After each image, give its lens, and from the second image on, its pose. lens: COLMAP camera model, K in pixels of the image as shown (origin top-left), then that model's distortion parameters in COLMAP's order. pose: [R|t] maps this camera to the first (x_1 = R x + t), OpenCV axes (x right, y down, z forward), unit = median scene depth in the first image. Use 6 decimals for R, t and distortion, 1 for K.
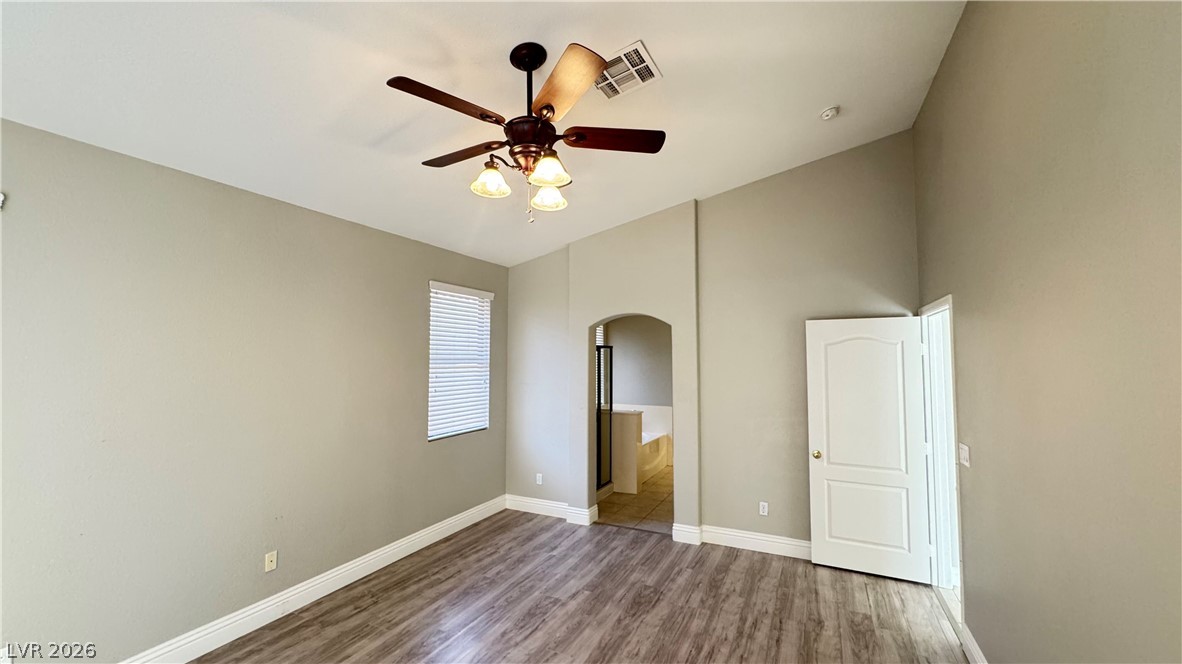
lens RADIAL K [[471.3, 0, 593.3], [0, 471.3, 329.4], [0, 0, 1]] dist [-0.003131, 0.000245]
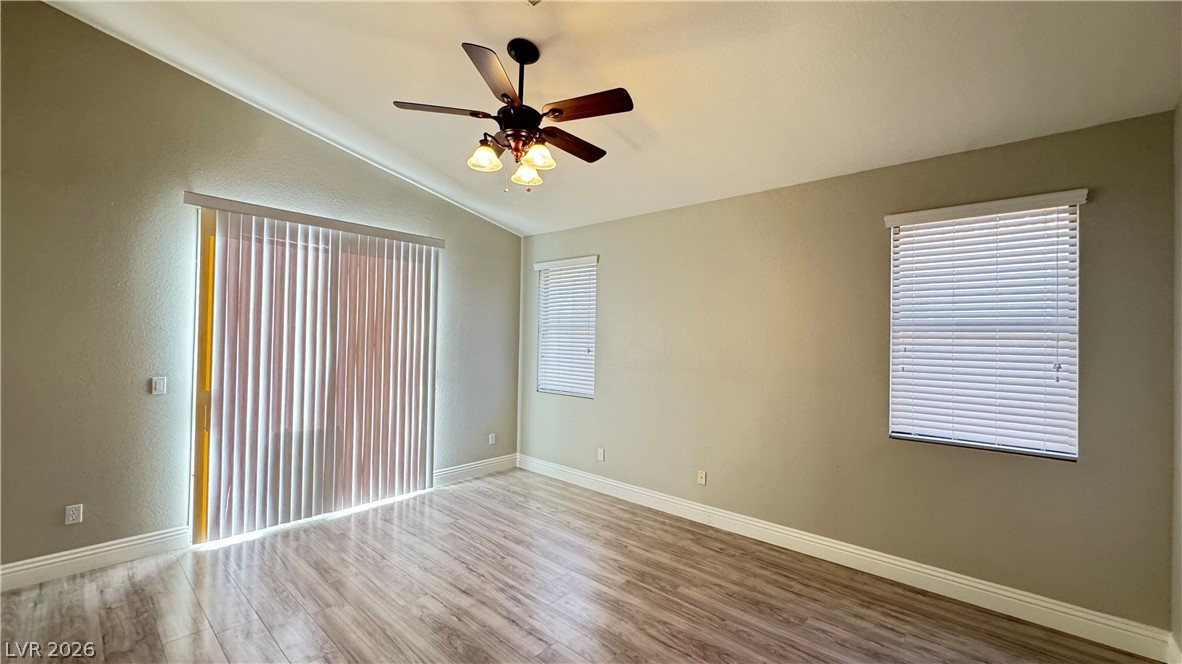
lens RADIAL K [[471.3, 0, 587.9], [0, 471.3, 330.4], [0, 0, 1]] dist [-0.003131, 0.000245]
pose [[-0.289020, -0.022648, -0.957055, 0.634992], [0.040388, 0.998542, -0.035826, 0.105508], [0.956471, -0.049008, -0.287684, 1.013222]]
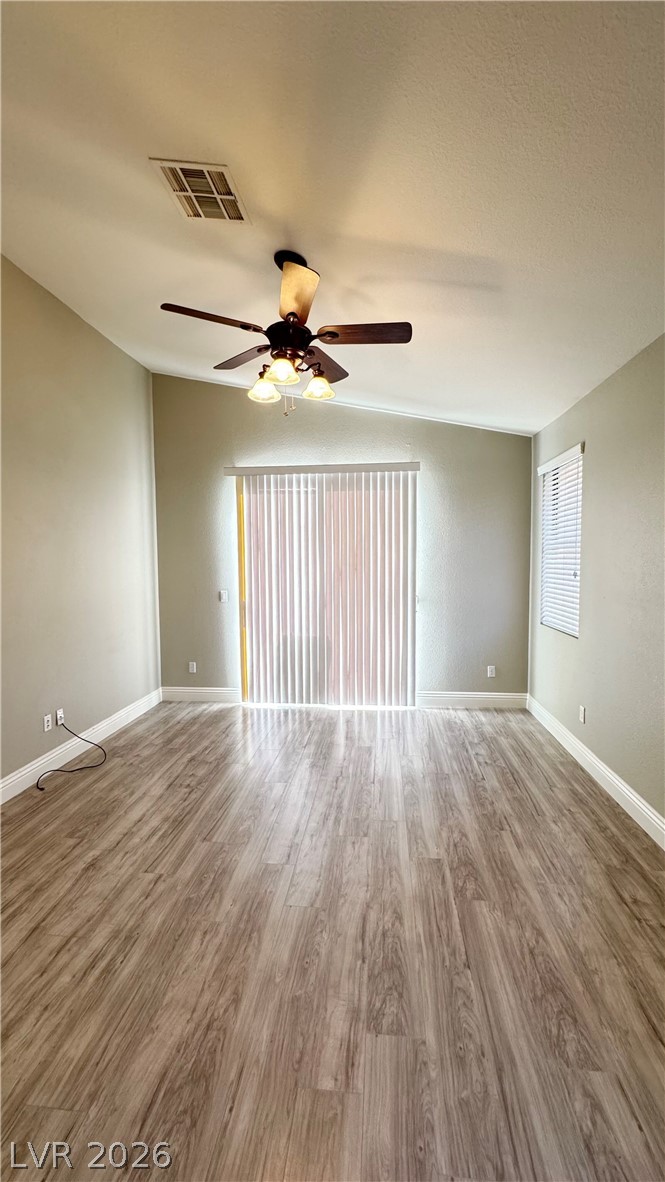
lens RADIAL K [[471.3, 0, 332.8], [0, 471.3, 590.8], [0, 0, 1]] dist [-0.003131, 0.000245]
pose [[-0.944079, 0.028296, -0.328503, 0.107594], [0.027710, 0.999595, 0.006465, 0.131711], [0.328553, -0.002999, -0.944481, 1.447424]]
